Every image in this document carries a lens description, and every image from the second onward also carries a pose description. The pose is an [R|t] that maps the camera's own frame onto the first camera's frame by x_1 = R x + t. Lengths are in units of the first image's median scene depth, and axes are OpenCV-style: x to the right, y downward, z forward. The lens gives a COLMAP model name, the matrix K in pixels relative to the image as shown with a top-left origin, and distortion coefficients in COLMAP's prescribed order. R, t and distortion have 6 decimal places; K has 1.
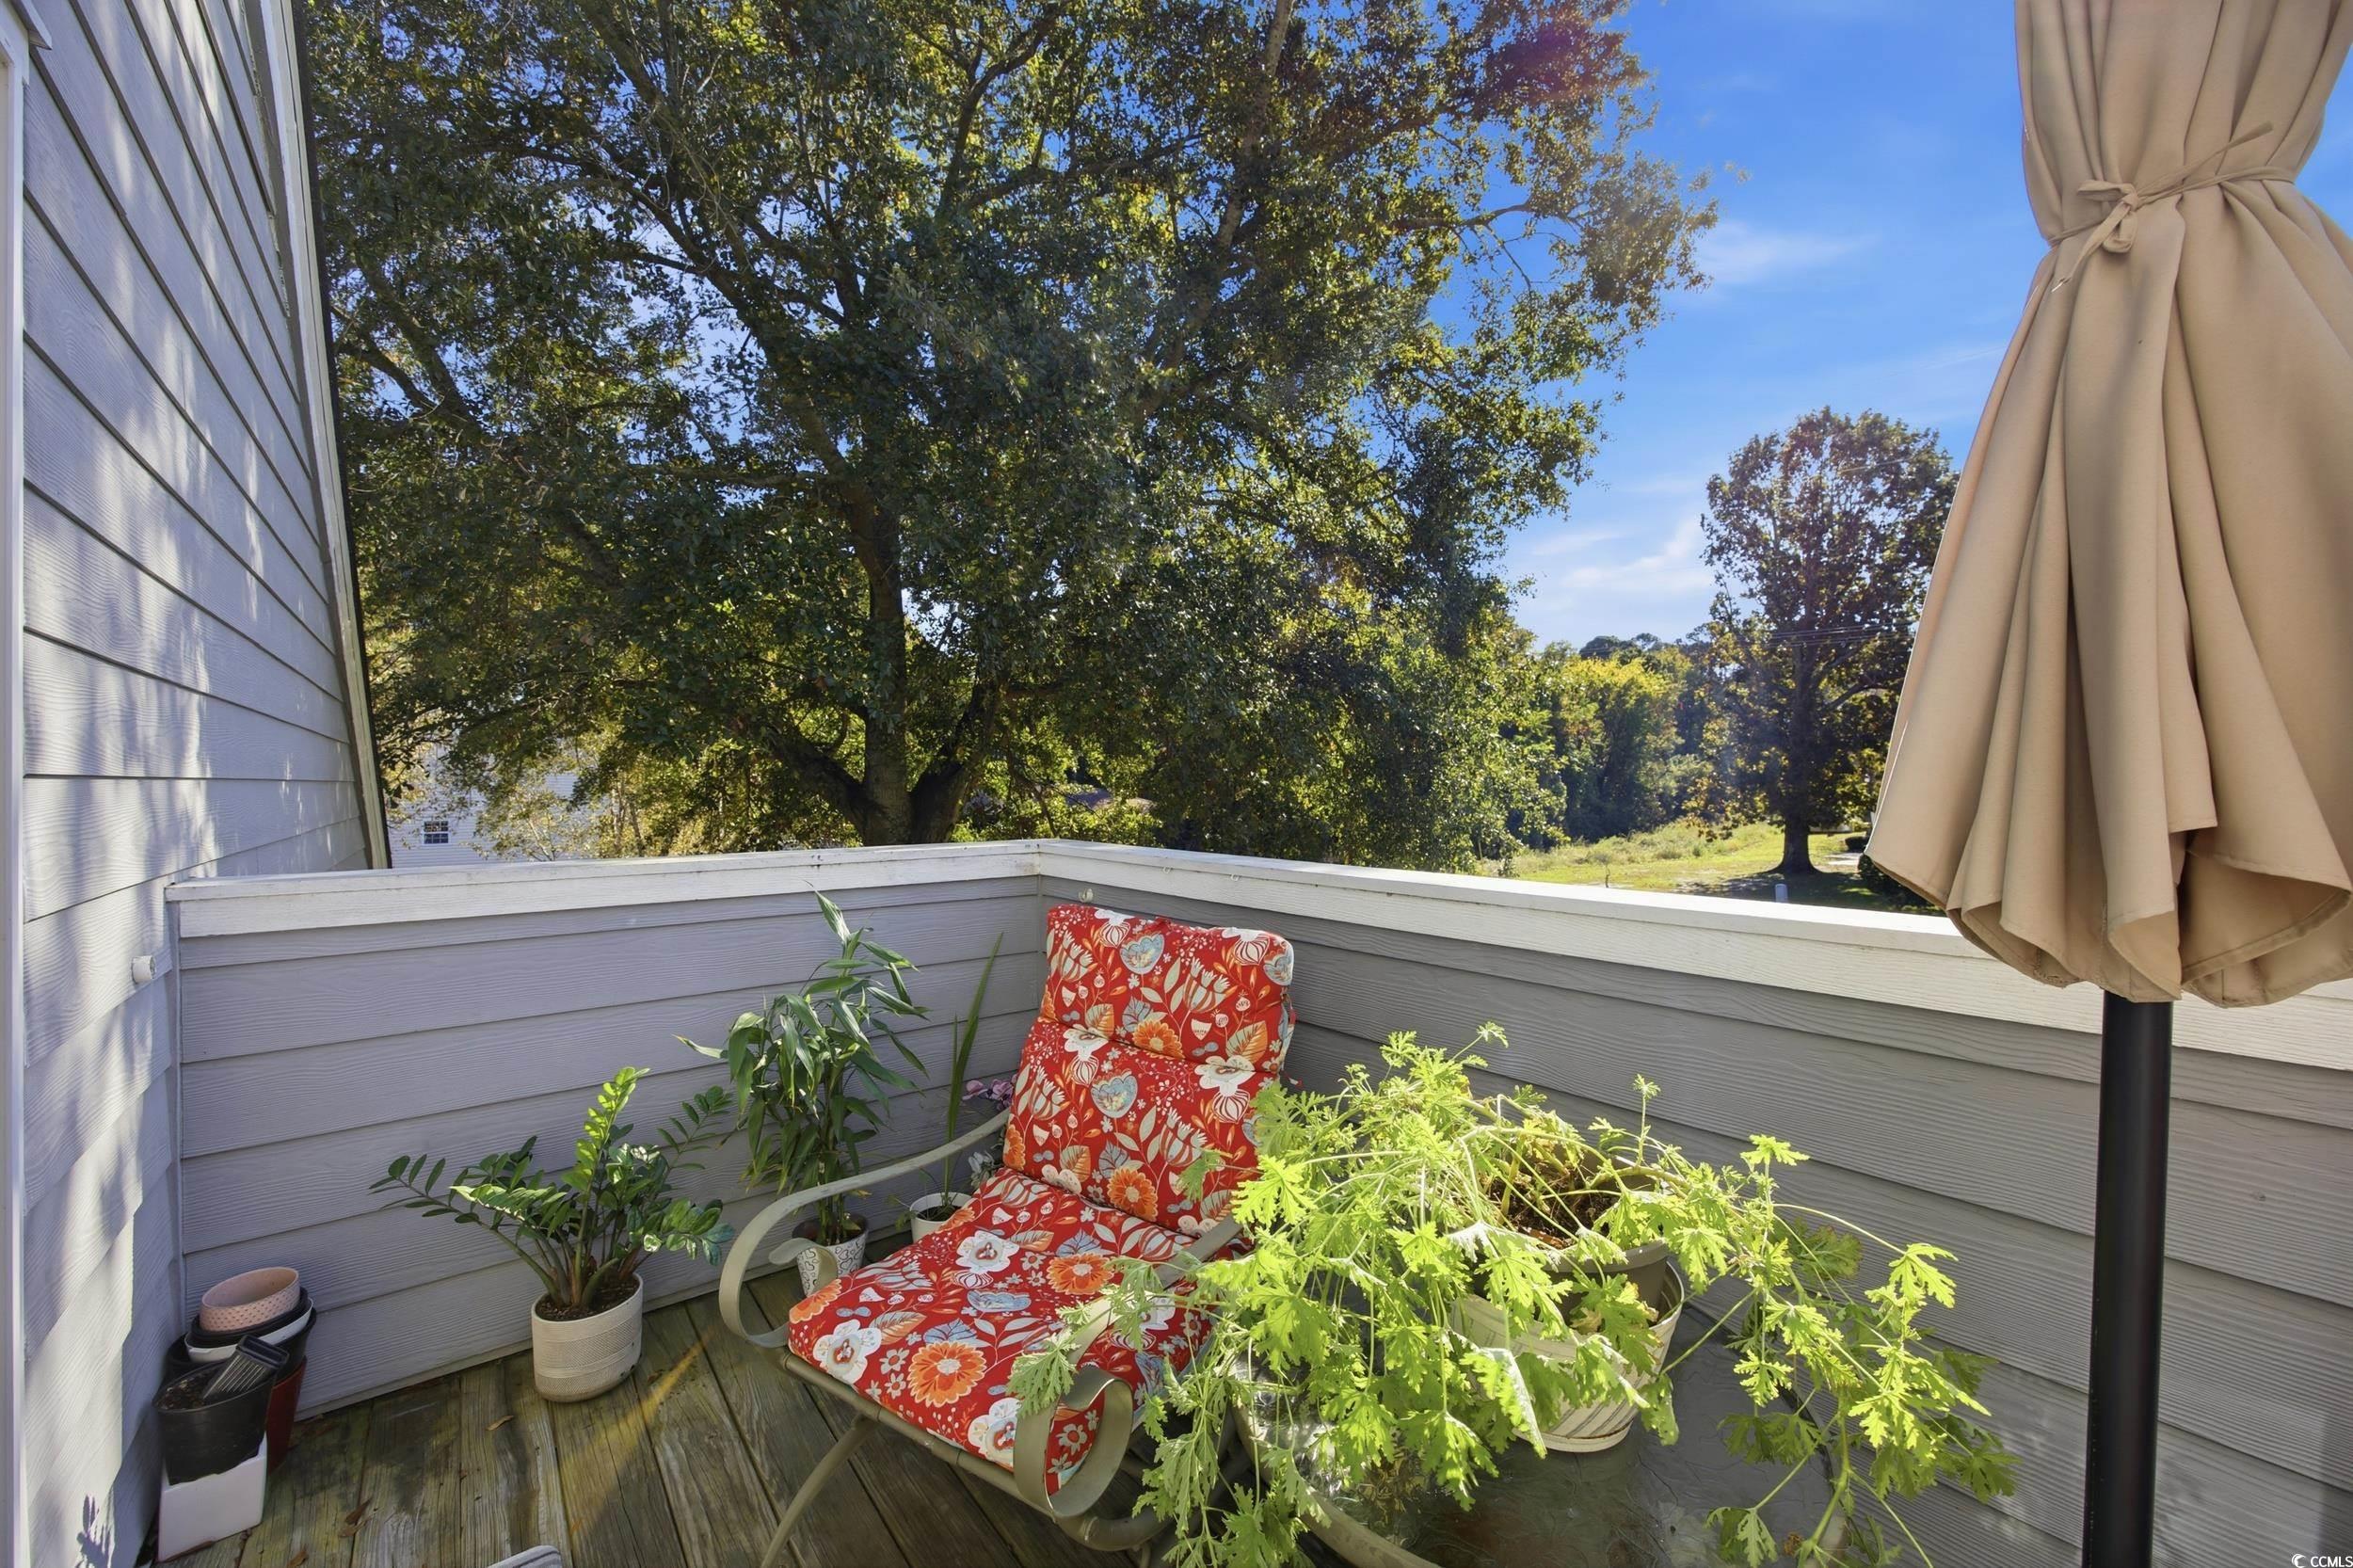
lens RADIAL K [[888.1, 0, 1168.0], [0, 888.1, 795.8], [0, 0, 1]] dist [-0.011033, 0.001524]
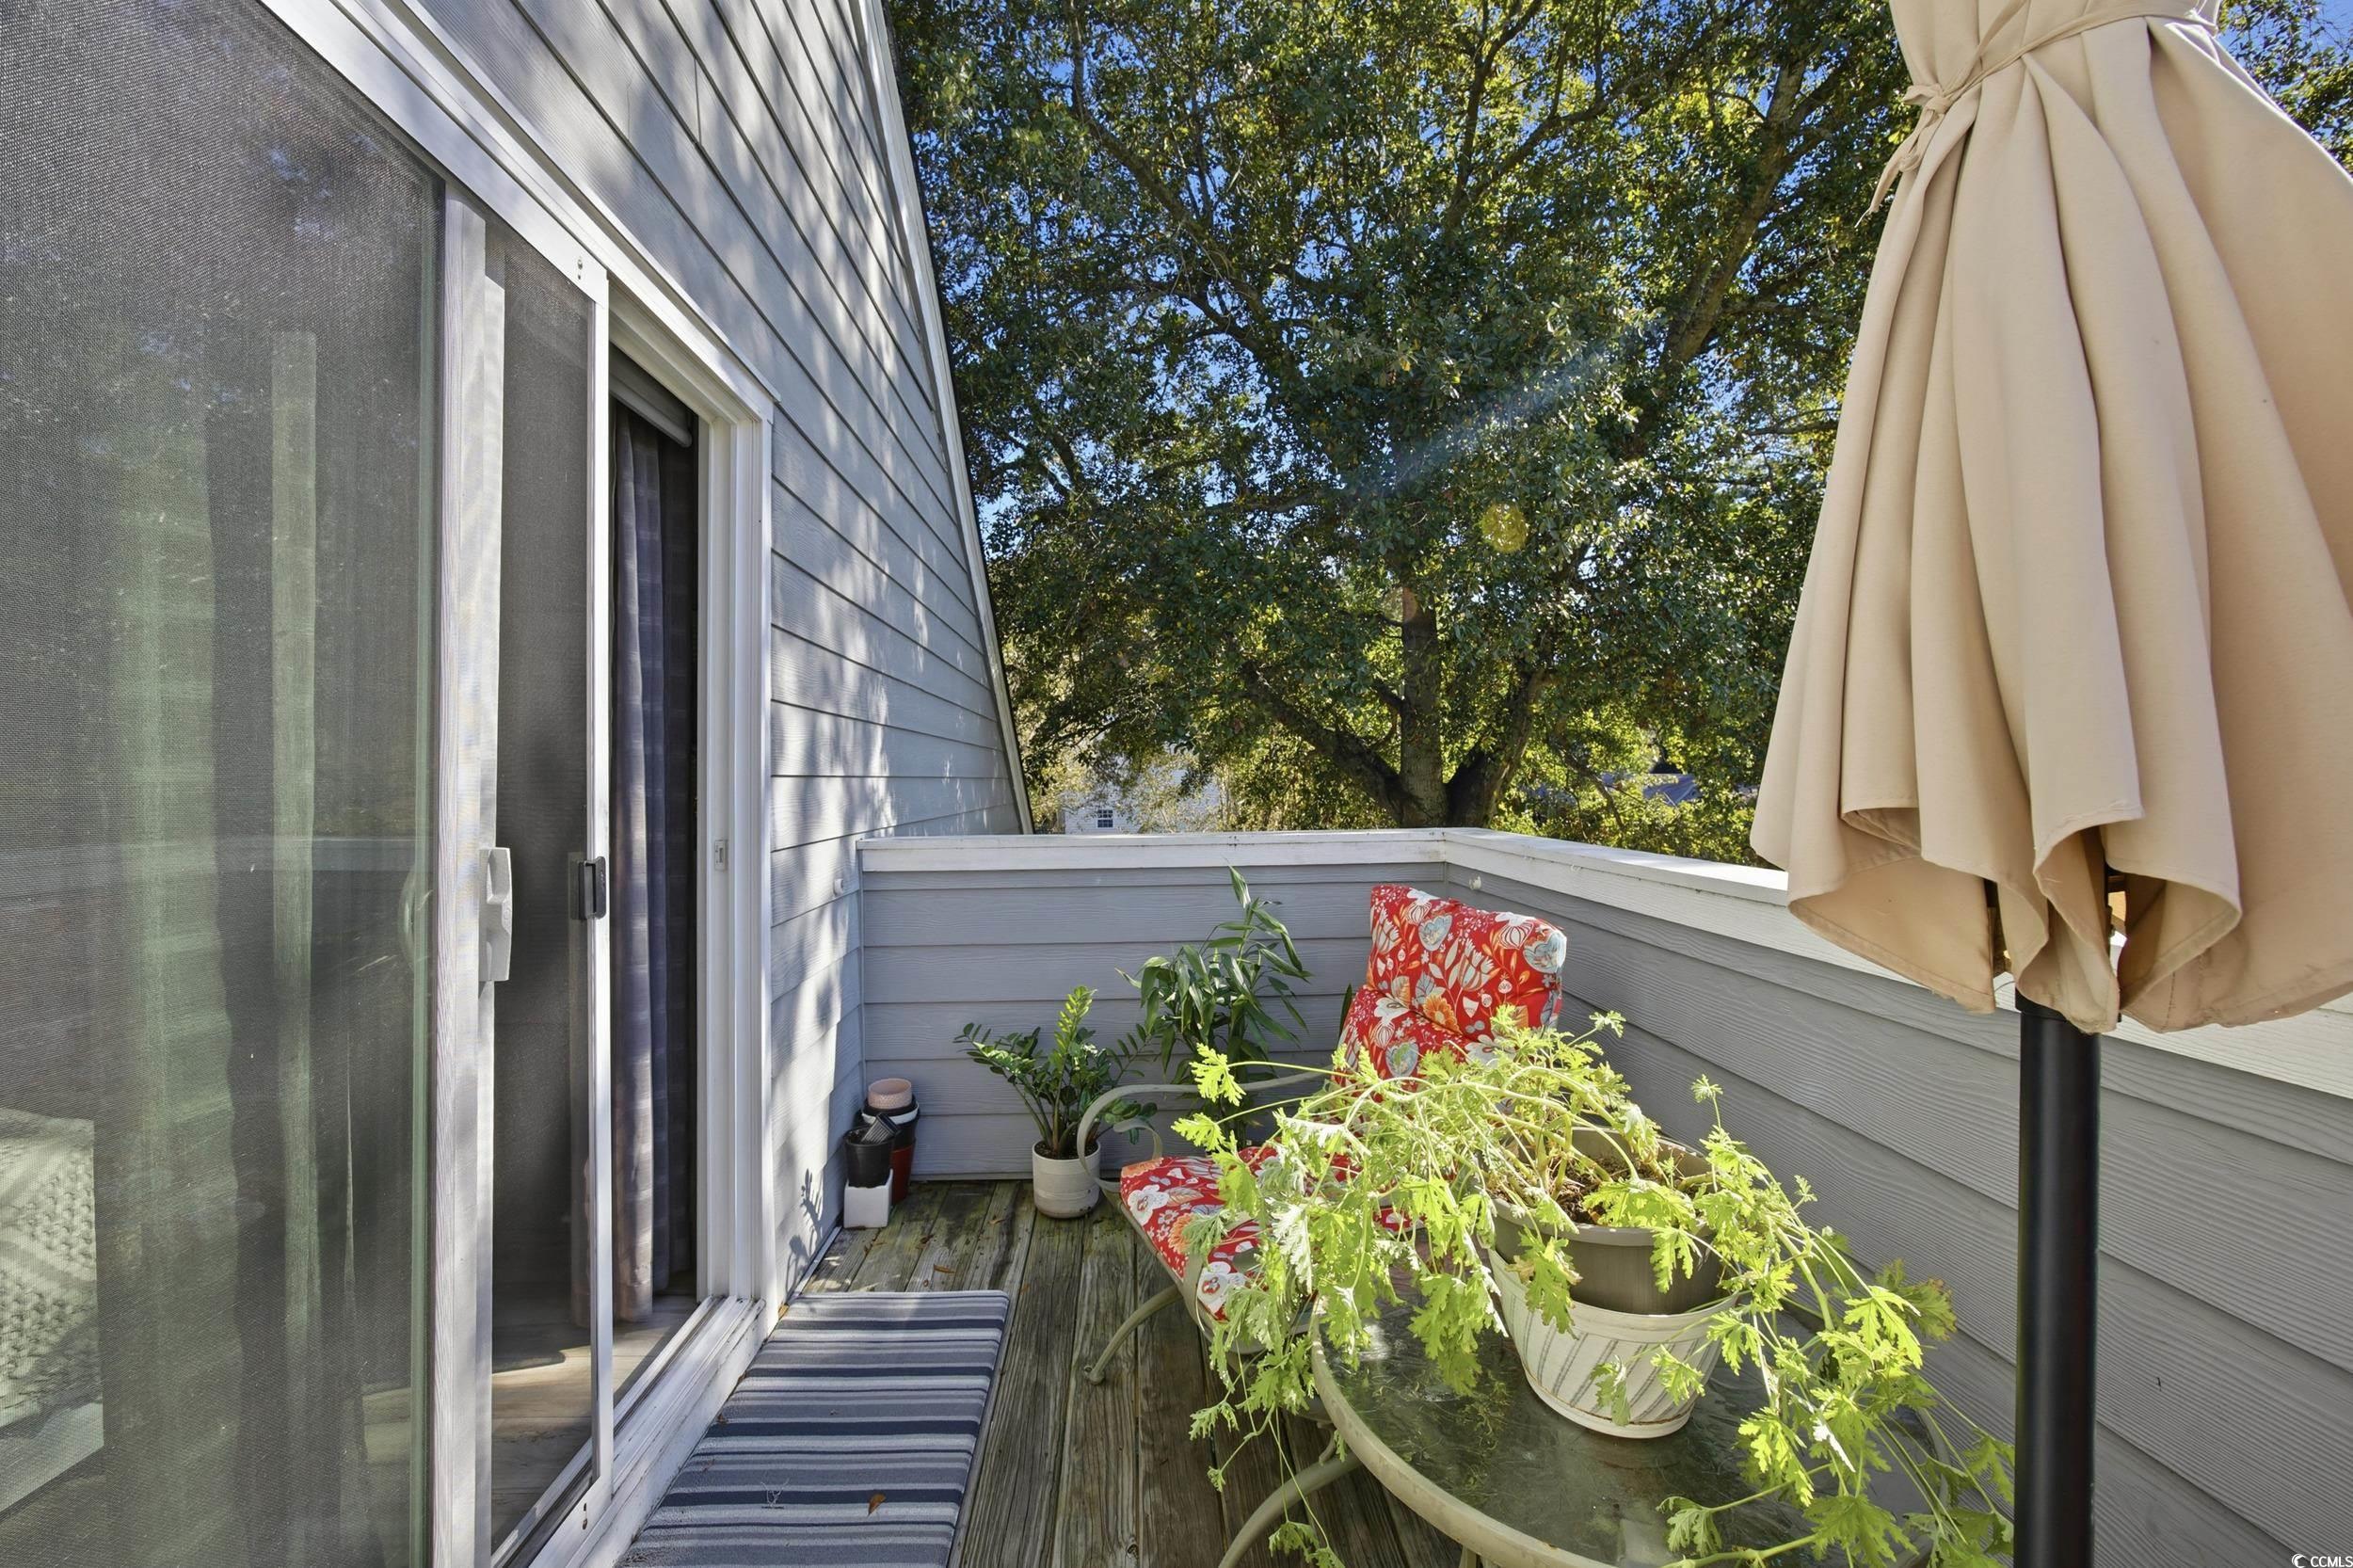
lens RADIAL K [[904.2, 0, 1160.1], [0, 904.2, 782.4], [0, 0, 1]] dist [-0.019005, 0.004733]
pose [[0.805082, -0.006804, -0.593124, 0.346583], [0.002876, 0.999967, -0.007568, 0.007819], [0.593156, 0.004387, 0.805076, -0.054565]]
